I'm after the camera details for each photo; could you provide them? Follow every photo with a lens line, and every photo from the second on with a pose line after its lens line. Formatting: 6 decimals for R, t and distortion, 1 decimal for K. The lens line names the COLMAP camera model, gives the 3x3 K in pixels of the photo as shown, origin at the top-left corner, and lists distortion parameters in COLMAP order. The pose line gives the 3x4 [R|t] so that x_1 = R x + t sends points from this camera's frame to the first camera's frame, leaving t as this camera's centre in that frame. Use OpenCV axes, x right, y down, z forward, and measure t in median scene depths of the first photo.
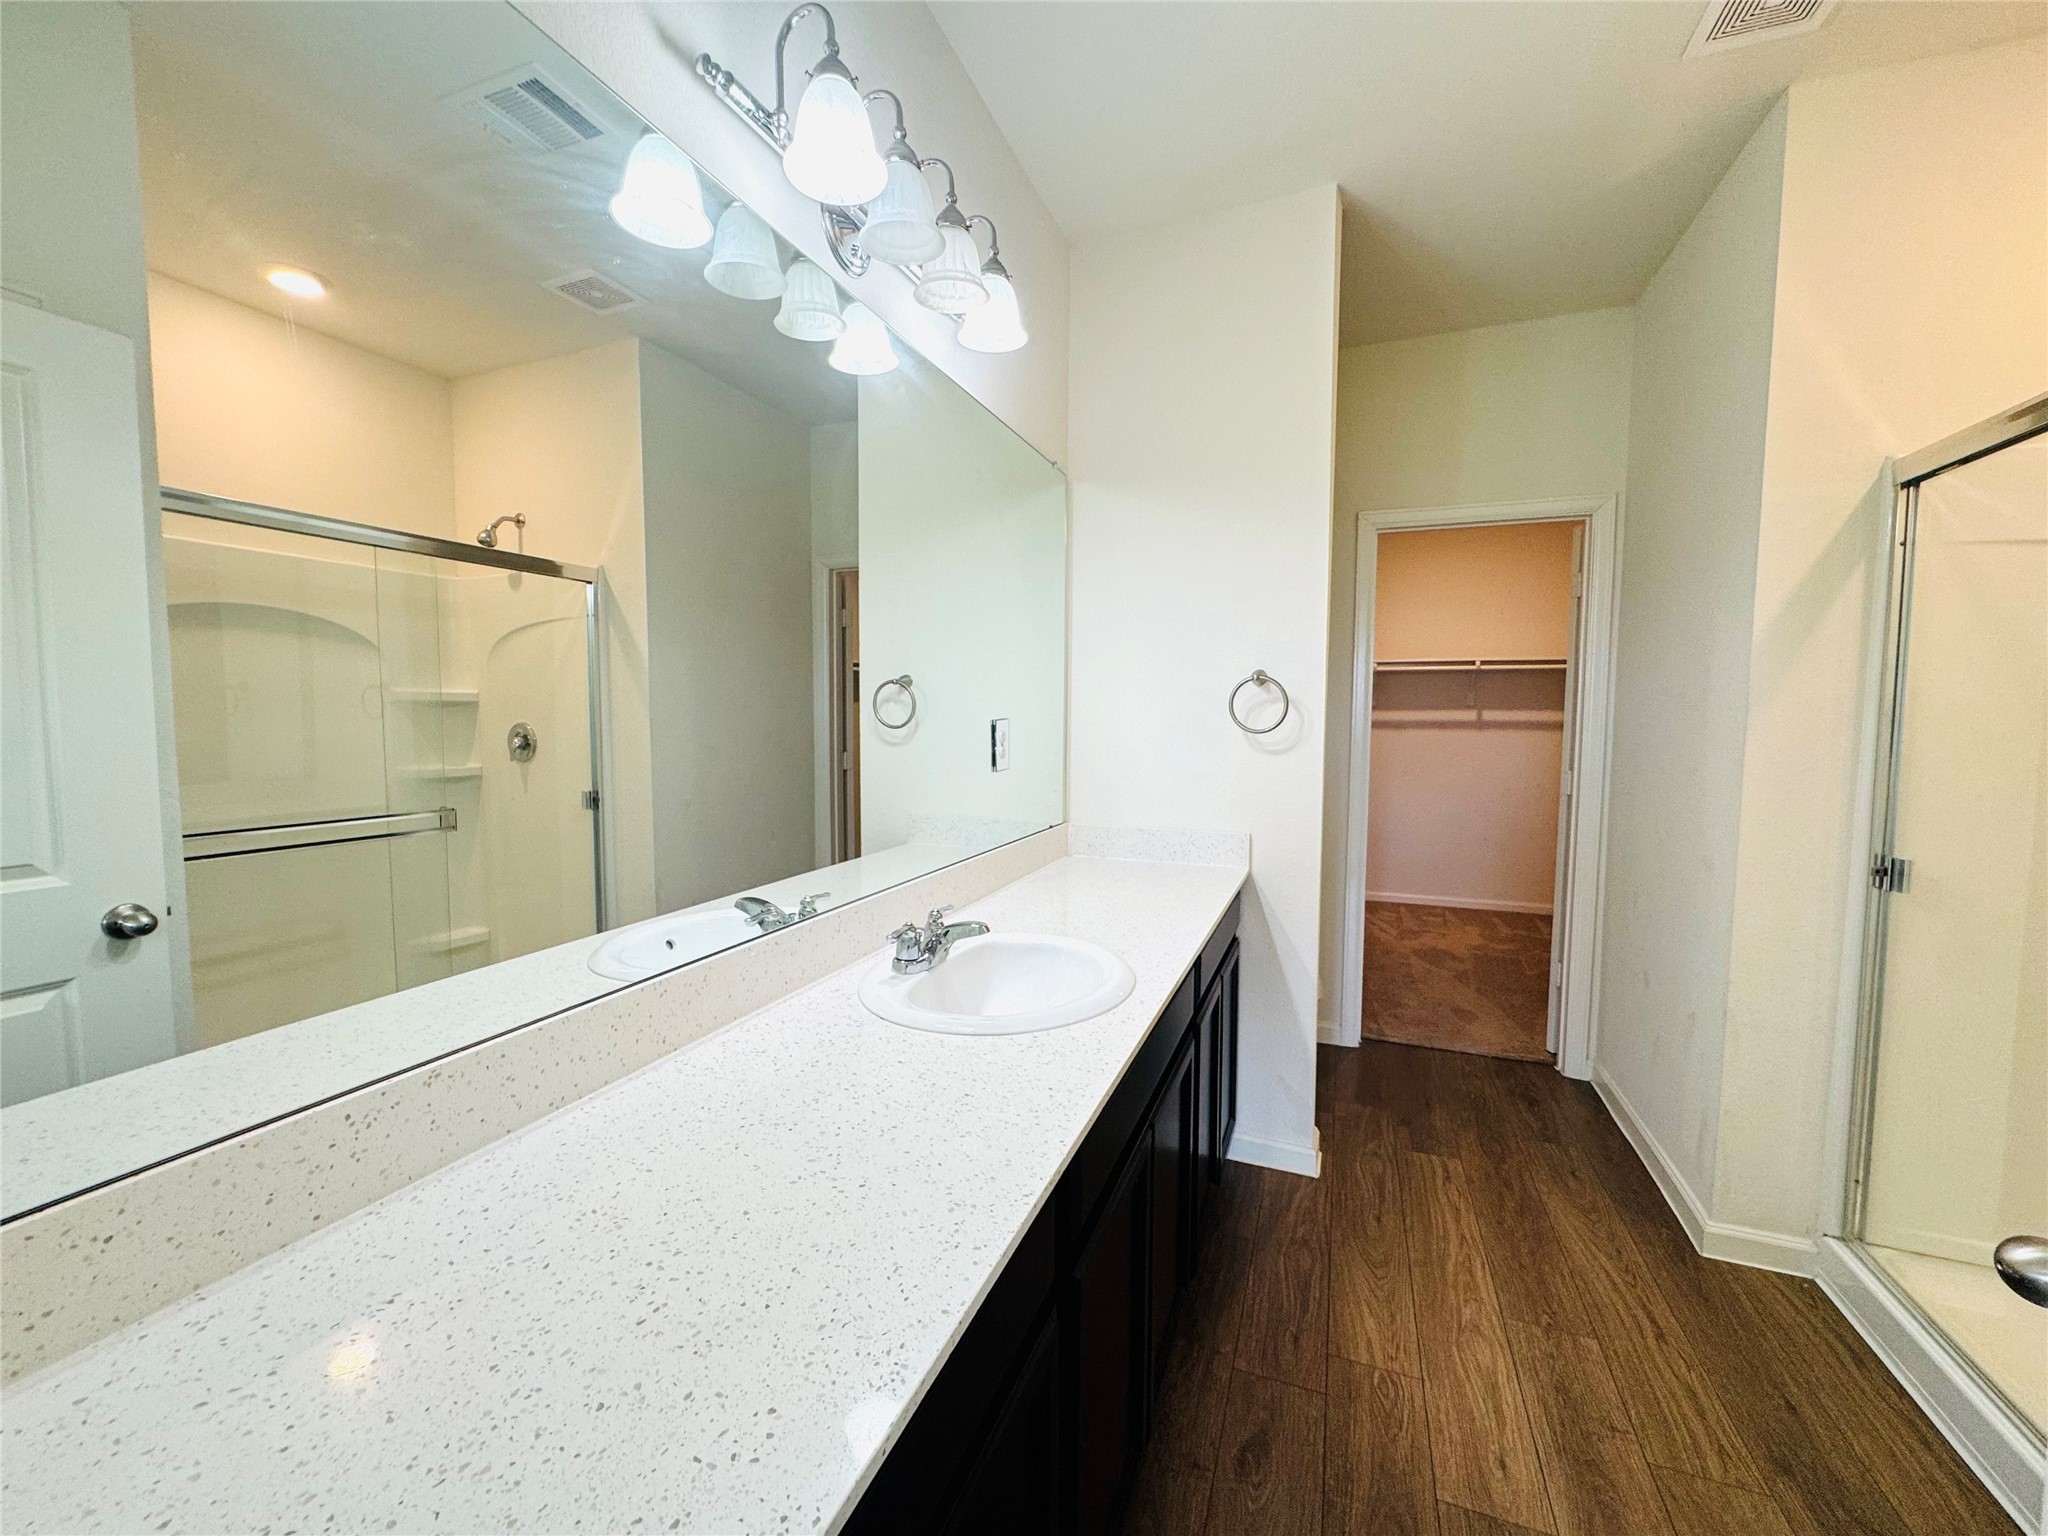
lens RADIAL K [[819.2, 0, 1021.8], [0, 819.2, 767.8], [0, 0, 1]] dist [-0.004171, 0.000224]
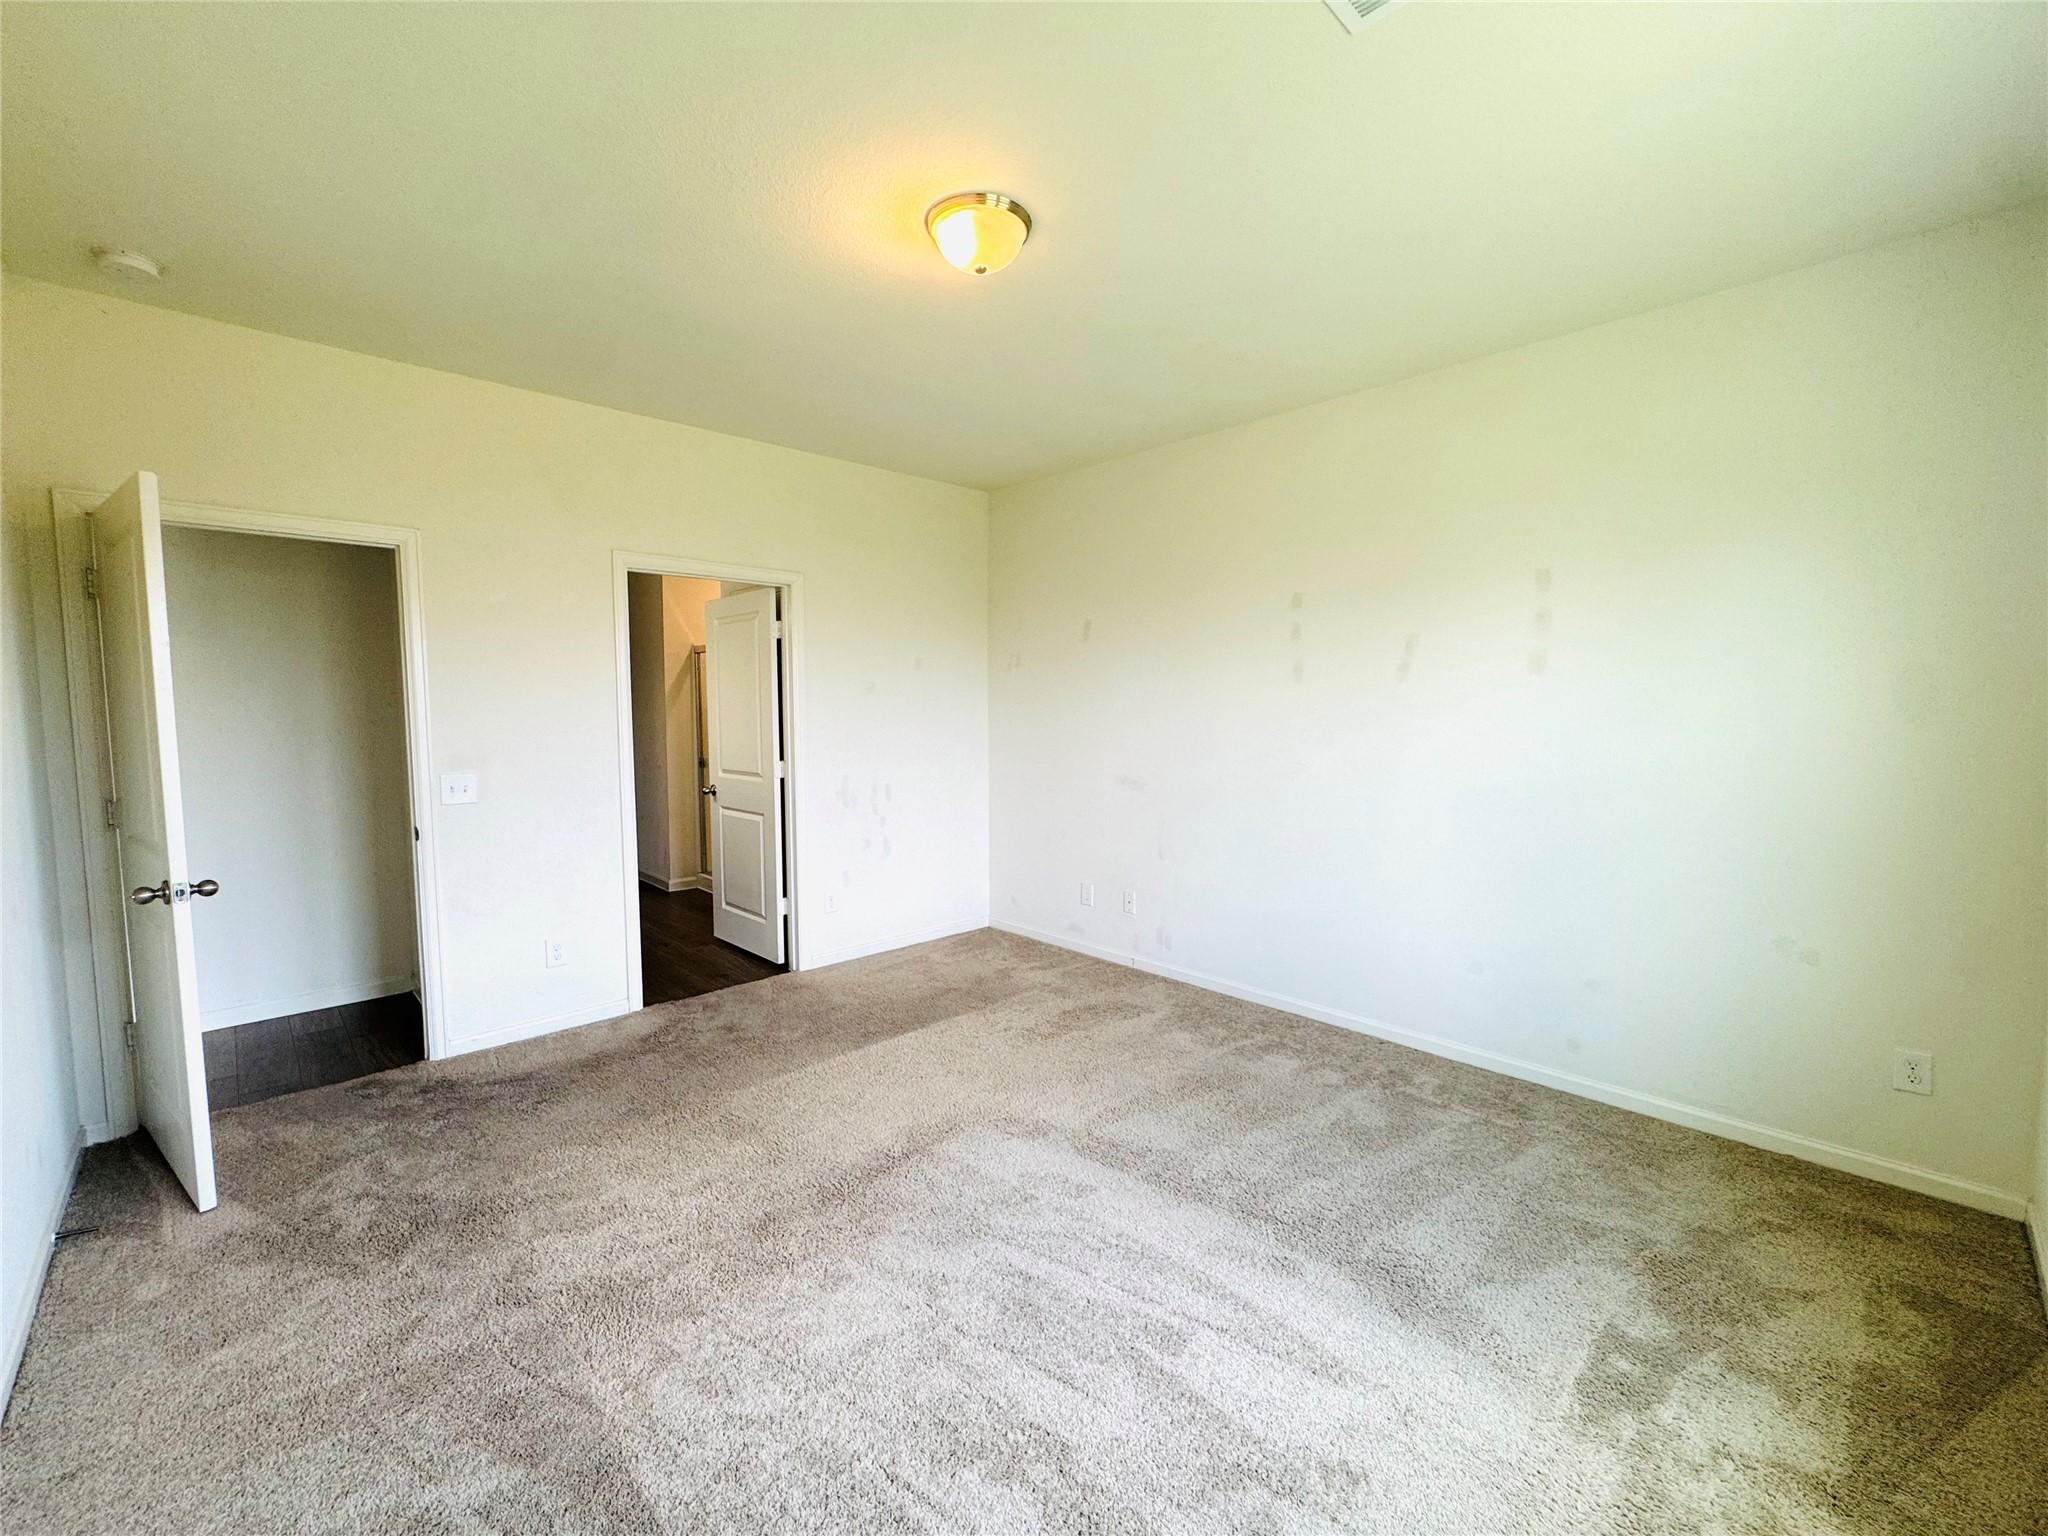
lens RADIAL K [[819.2, 0, 1021.8], [0, 819.2, 767.8], [0, 0, 1]] dist [-0.004171, 0.000224]
pose [[0.399511, -0.076362, 0.913542, -1.248950], [0.068196, 0.996239, 0.053451, 0.036361], [-0.914188, 0.040946, 0.403216, -1.298481]]
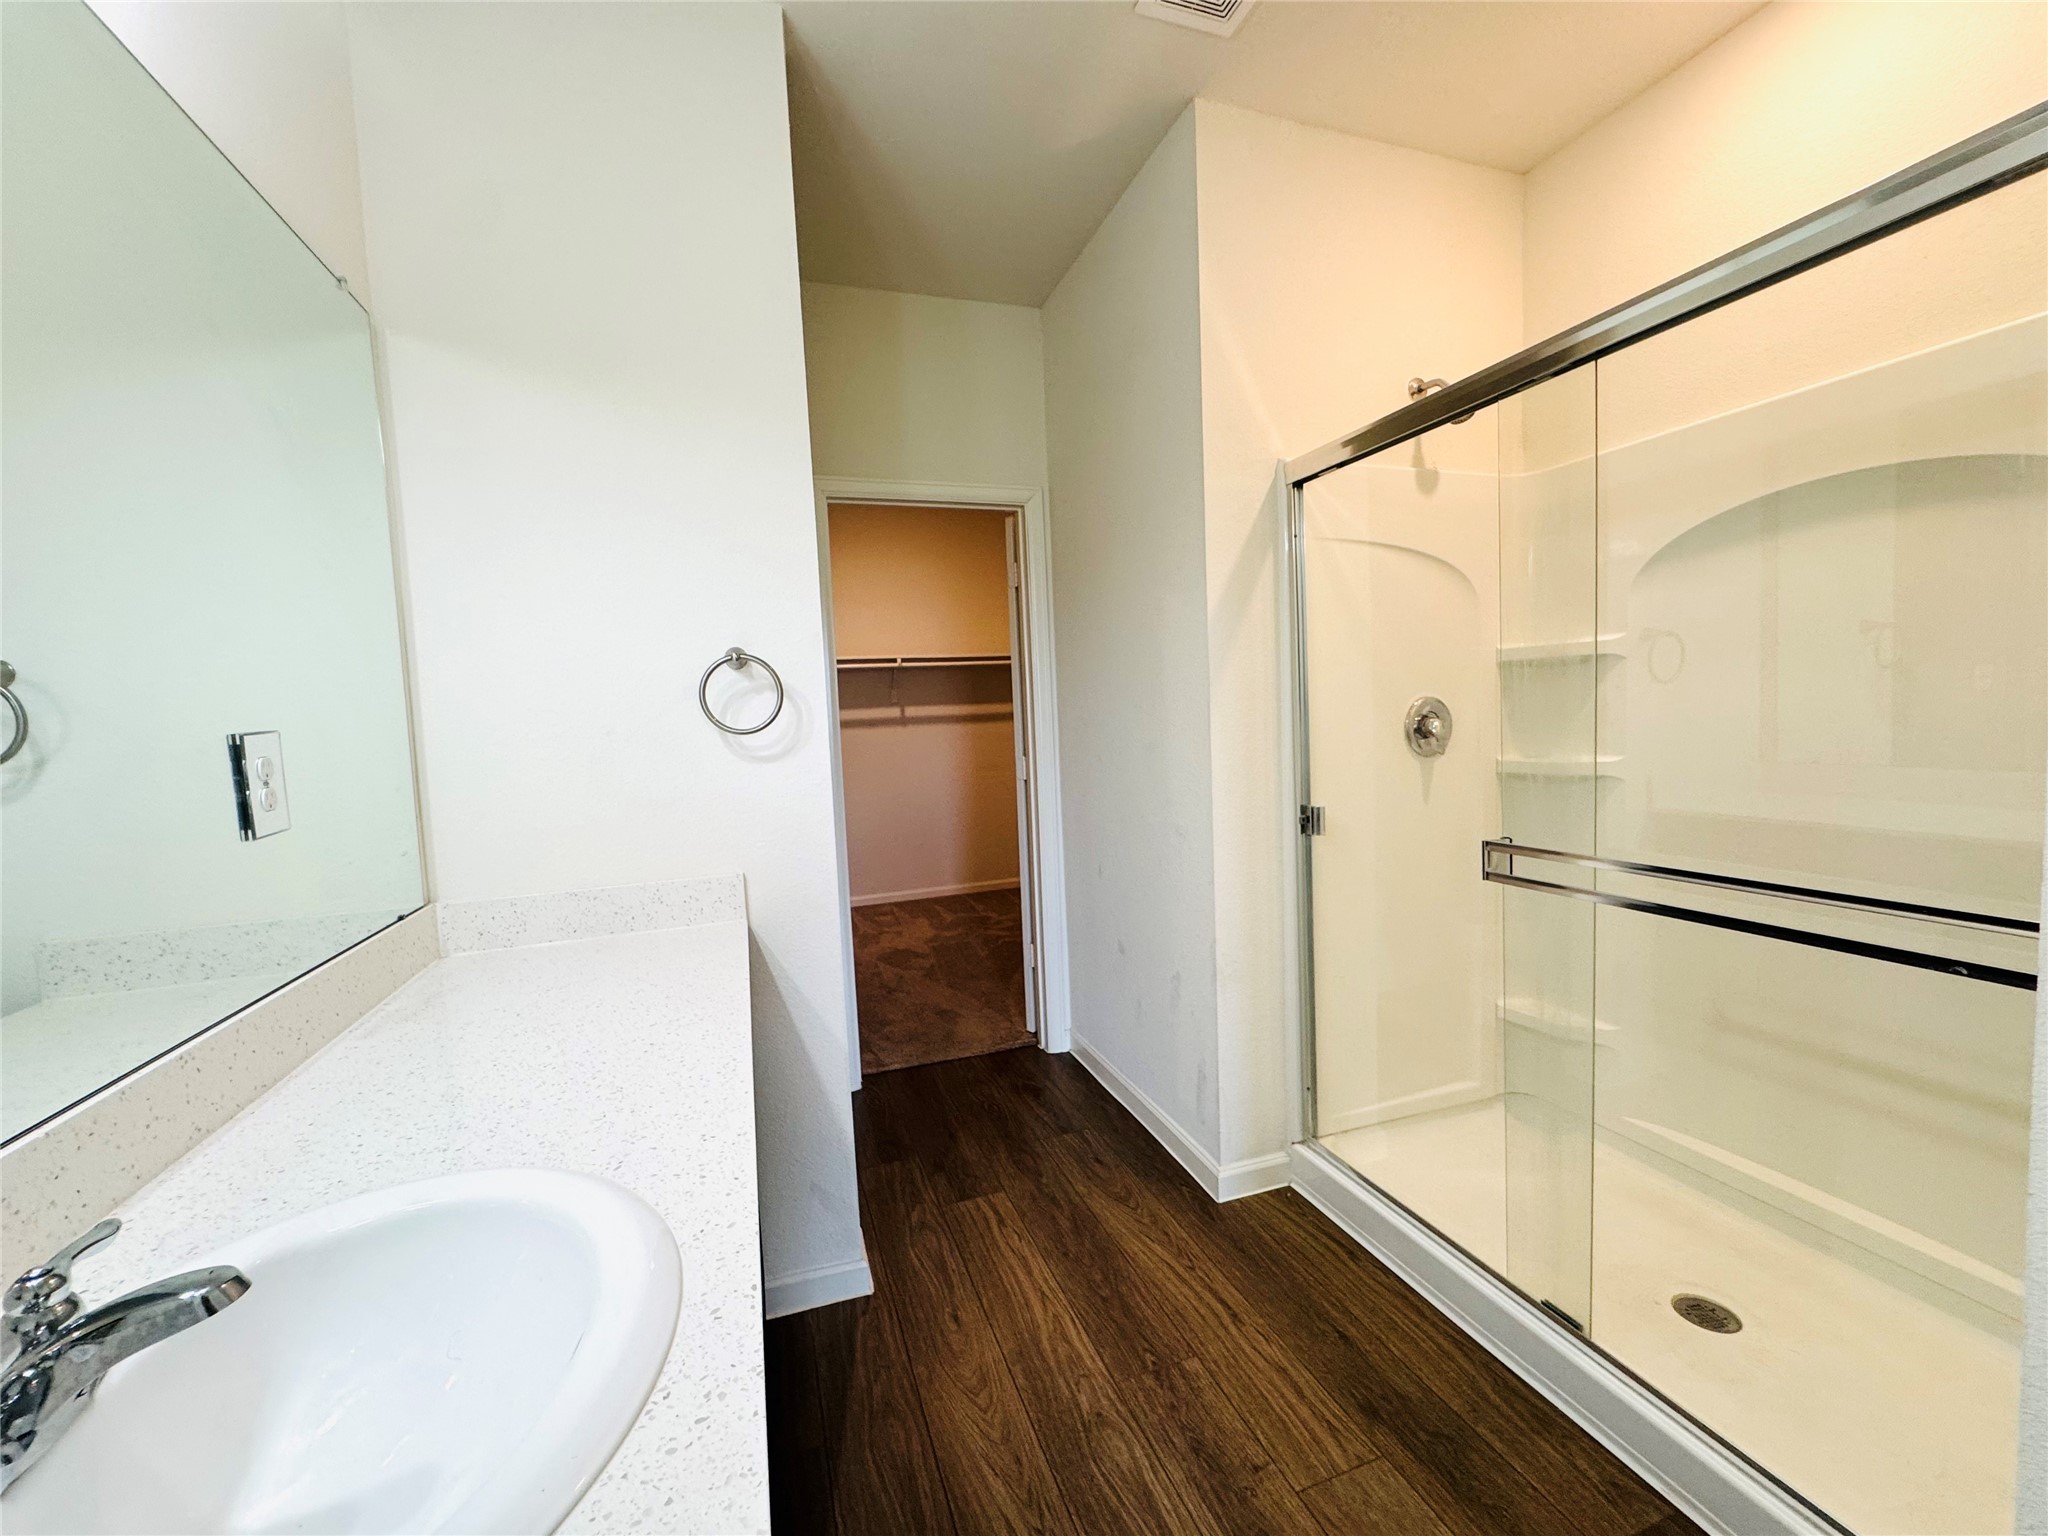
lens RADIAL K [[819.2, 0, 1021.8], [0, 819.2, 767.8], [0, 0, 1]] dist [-0.004171, 0.000224]
pose [[0.758258, -0.083517, 0.646583, 0.004270], [0.091830, 0.995555, 0.020902, -0.005305], [-0.645455, 0.043527, 0.762557, 0.288849]]
